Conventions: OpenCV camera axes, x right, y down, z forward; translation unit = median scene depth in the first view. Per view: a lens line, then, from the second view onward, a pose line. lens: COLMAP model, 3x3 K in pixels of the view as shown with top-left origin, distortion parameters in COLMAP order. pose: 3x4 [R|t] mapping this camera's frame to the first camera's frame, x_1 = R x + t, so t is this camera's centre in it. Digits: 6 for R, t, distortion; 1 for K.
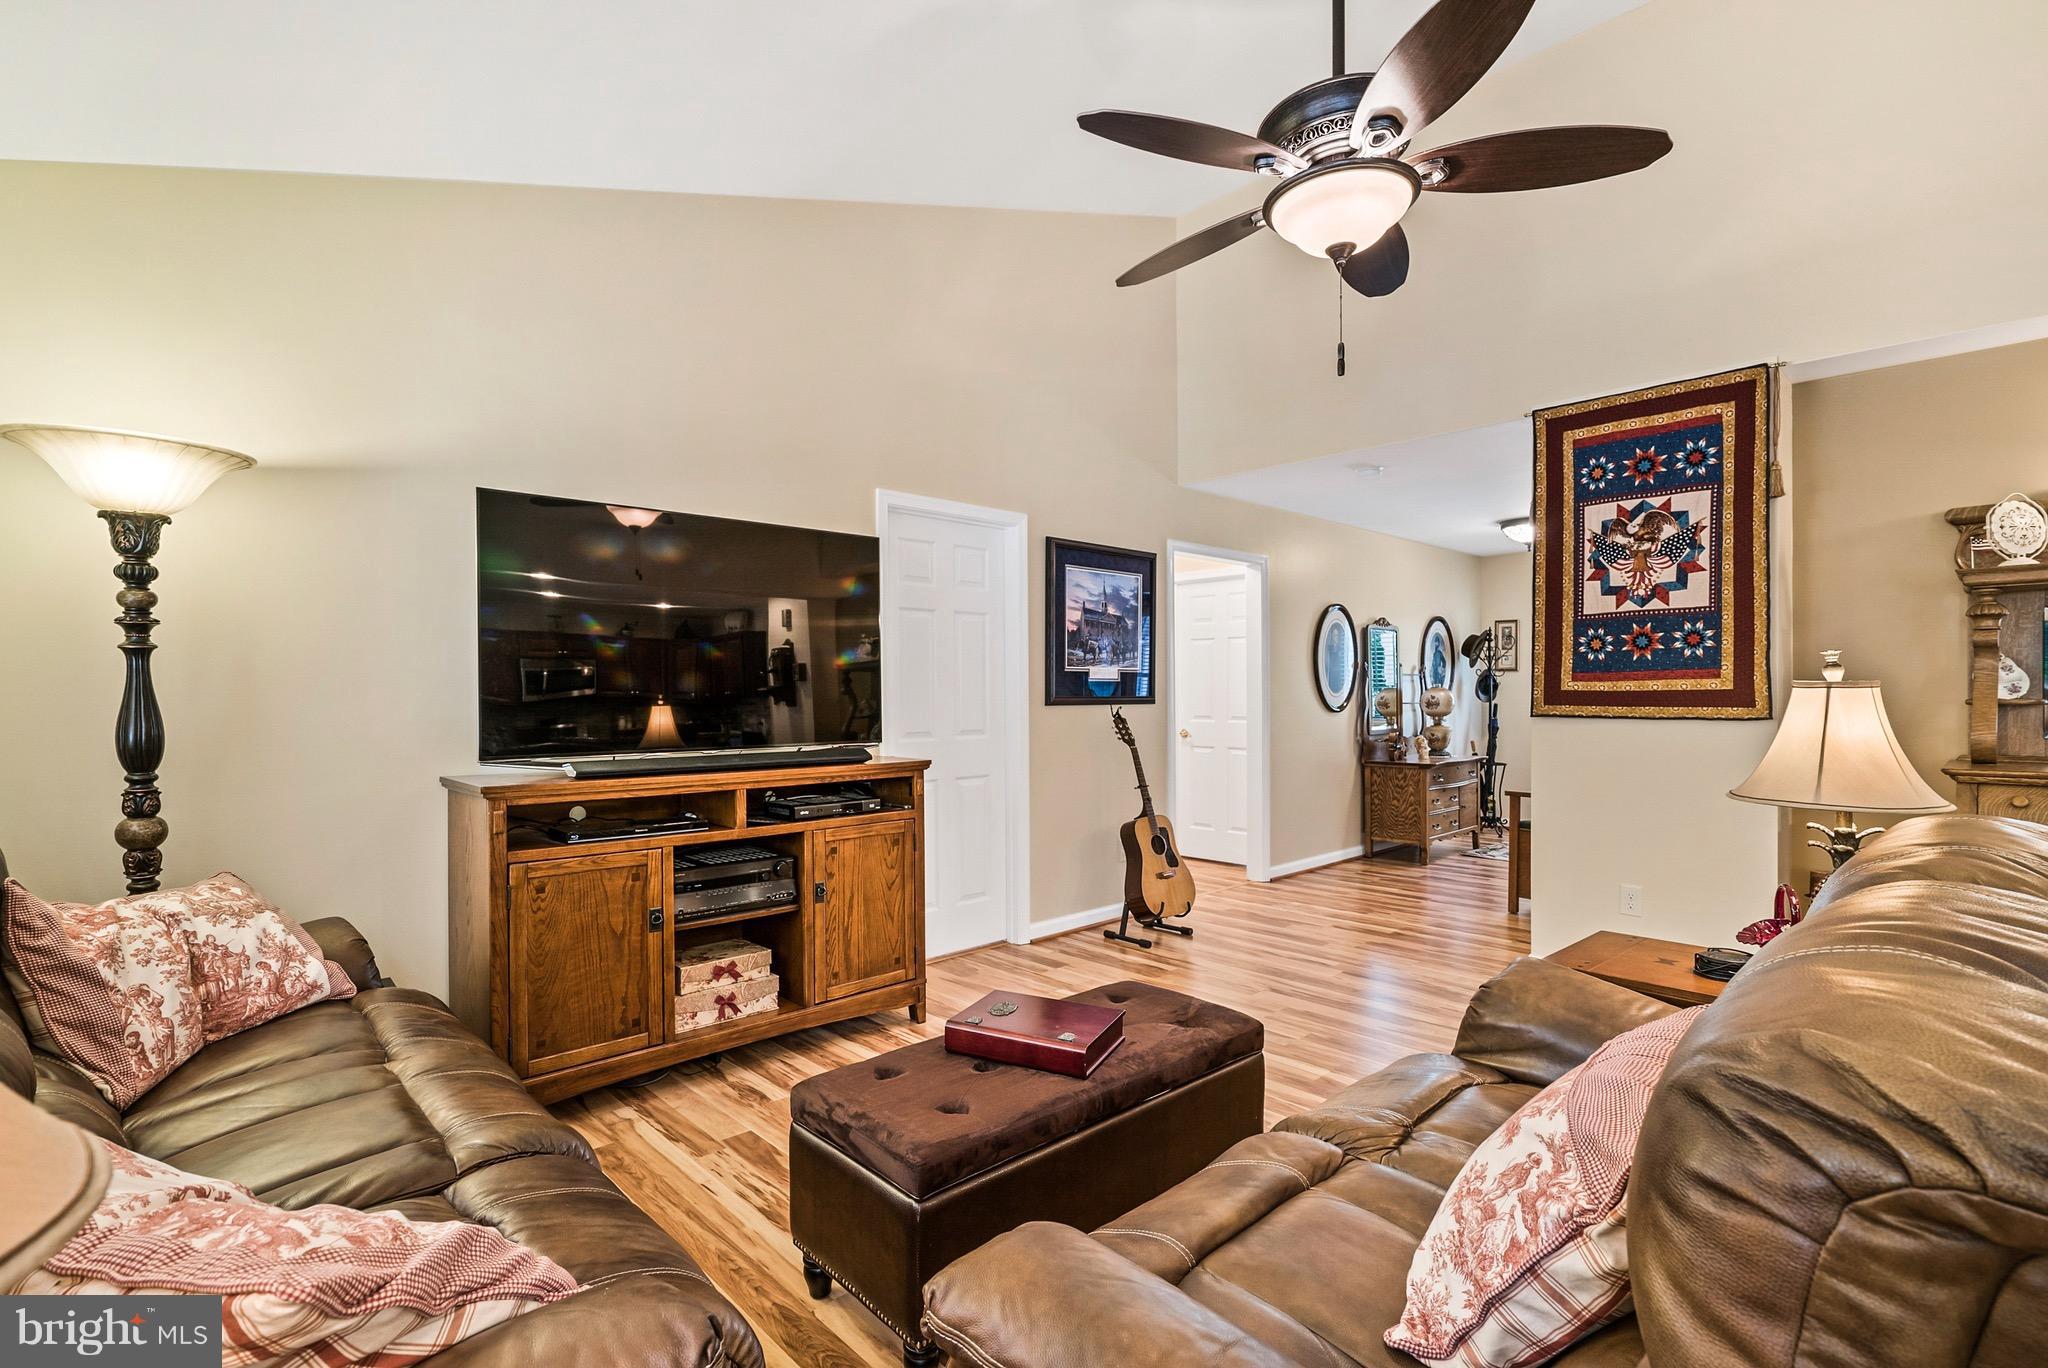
lens RADIAL K [[958.5, 0, 1001.6], [0, 958.5, 687.0], [0, 0, 1]] dist [-0.004317, 0.001267]
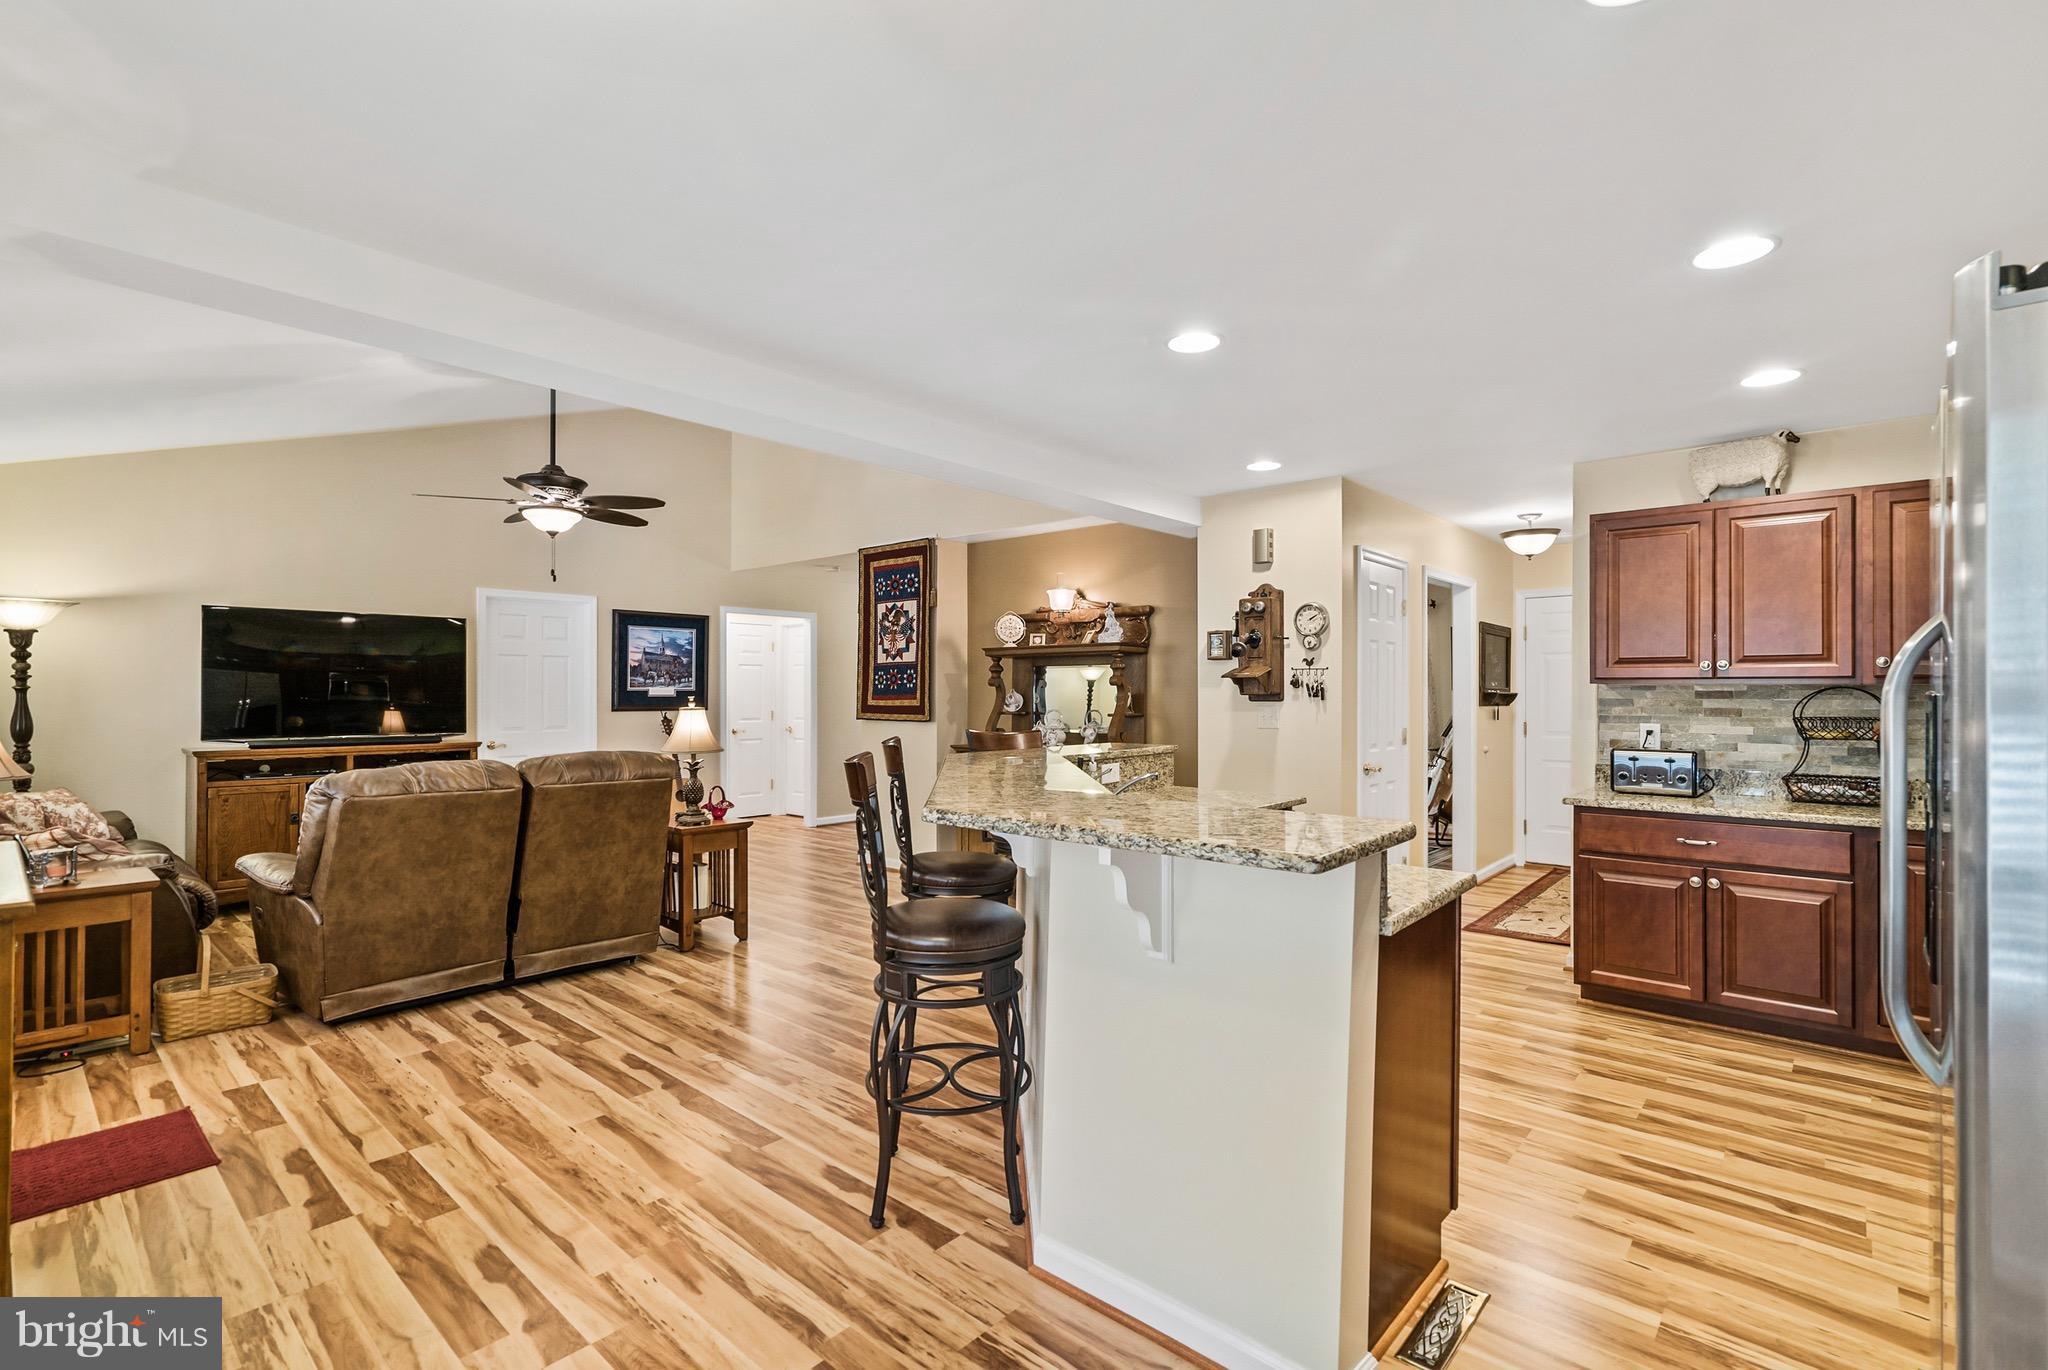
lens RADIAL K [[958.5, 0, 1018.3], [0, 958.5, 677.9], [0, 0, 1]] dist [-0.004317, 0.001267]
pose [[0.995993, 0.006192, 0.089216, 0.756214], [-0.005302, 0.999934, -0.010211, -0.032842], [-0.089273, 0.009697, 0.995960, -0.888758]]
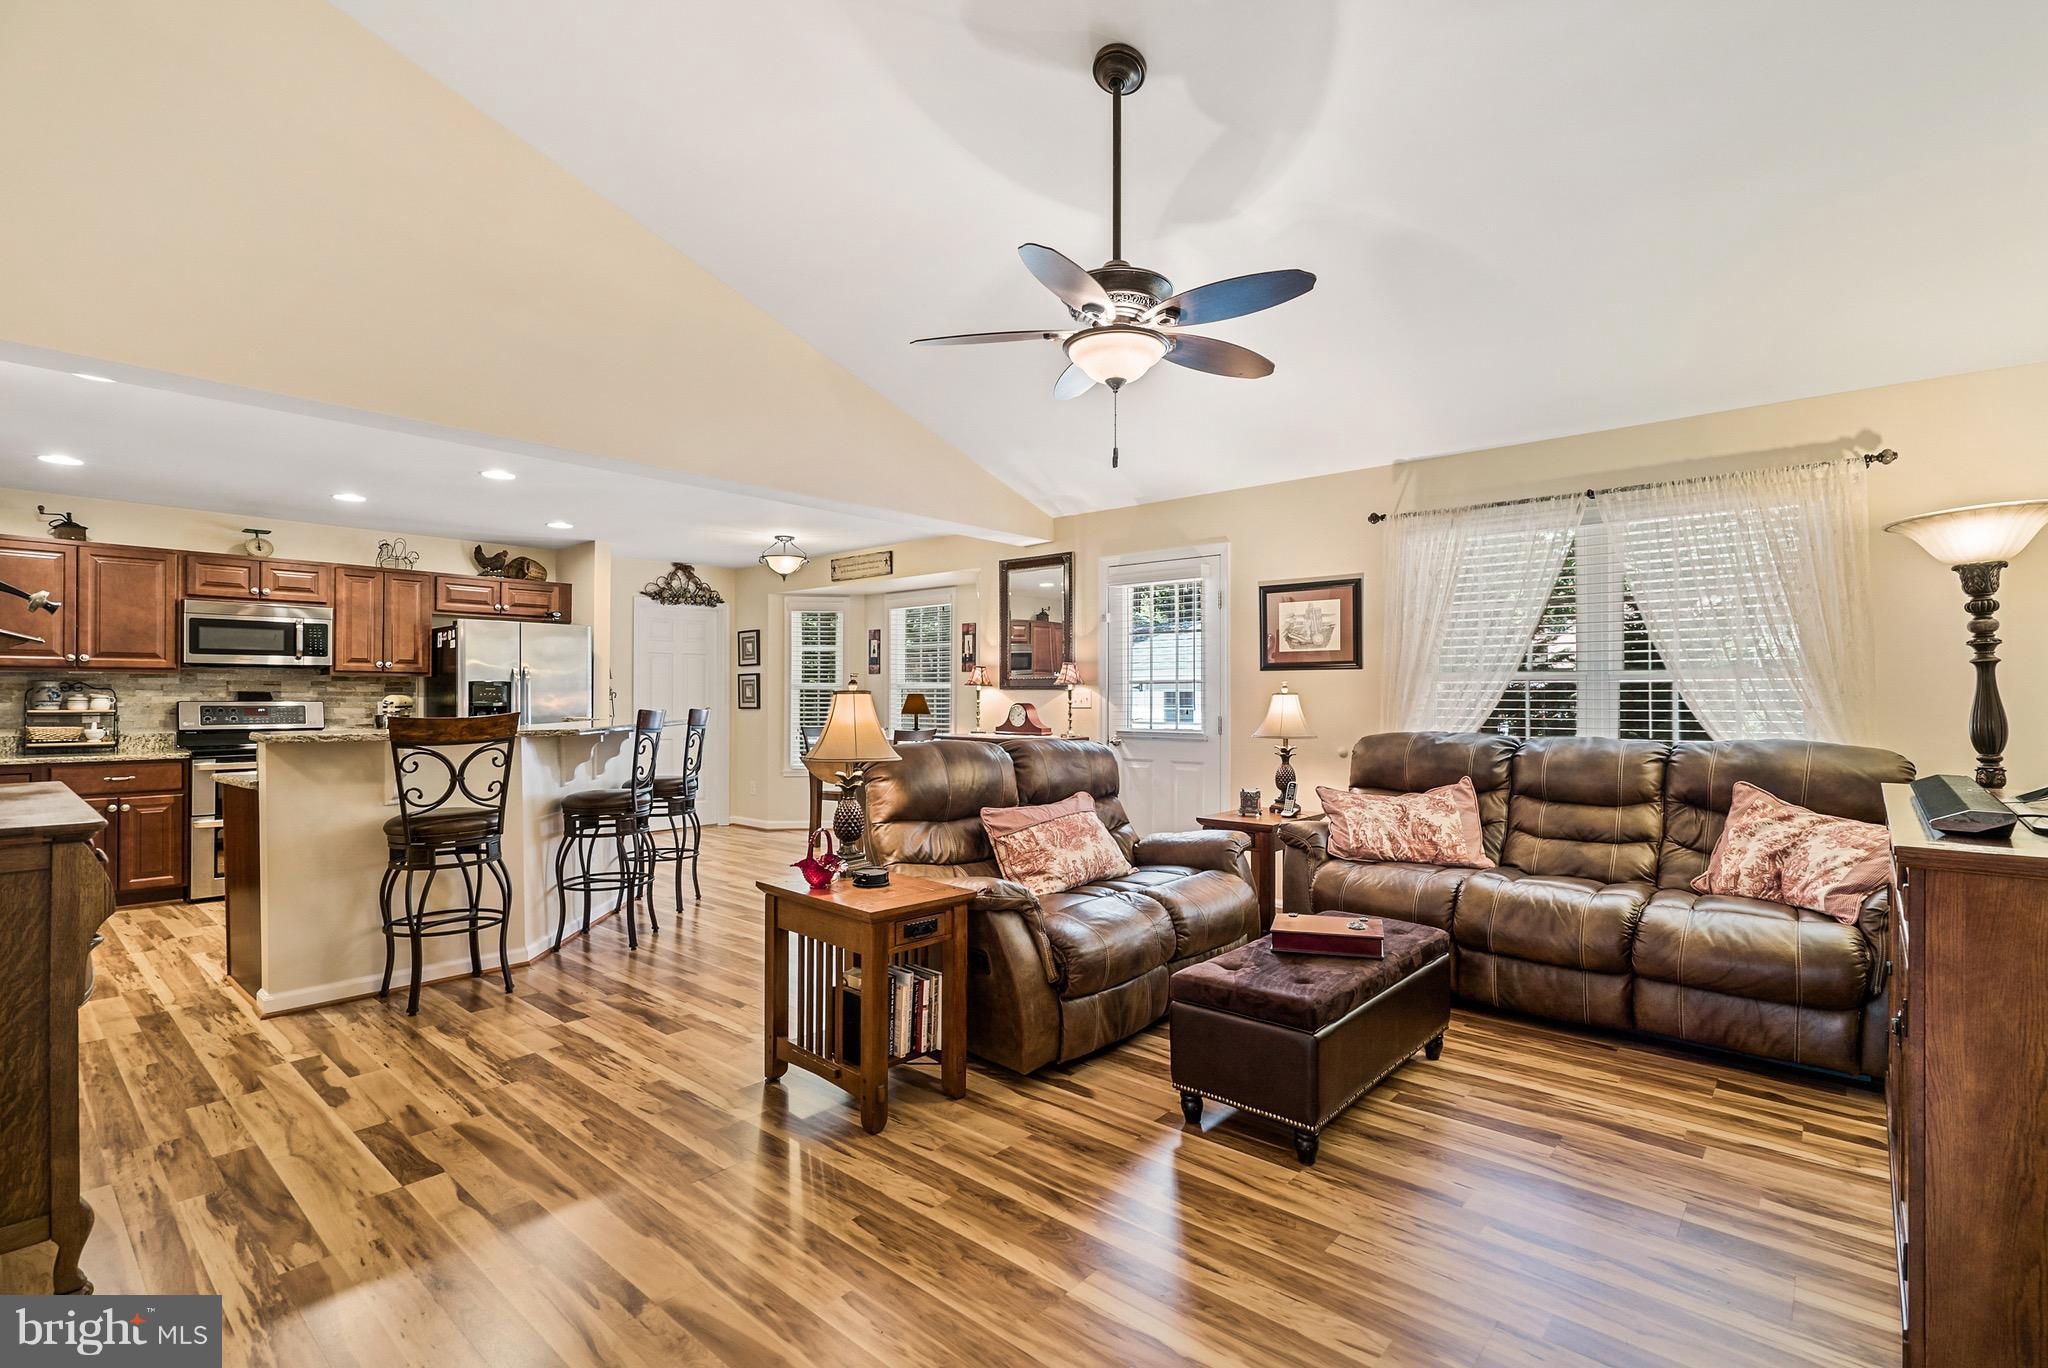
lens RADIAL K [[958.5, 0, 1032.5], [0, 958.5, 689.6], [0, 0, 1]] dist [-0.004317, 0.001267]
pose [[-0.993893, 0.001071, -0.110339, 0.358326], [0.002651, 0.999896, -0.014179, 0.008860], [0.110313, -0.014385, -0.993793, 1.347381]]
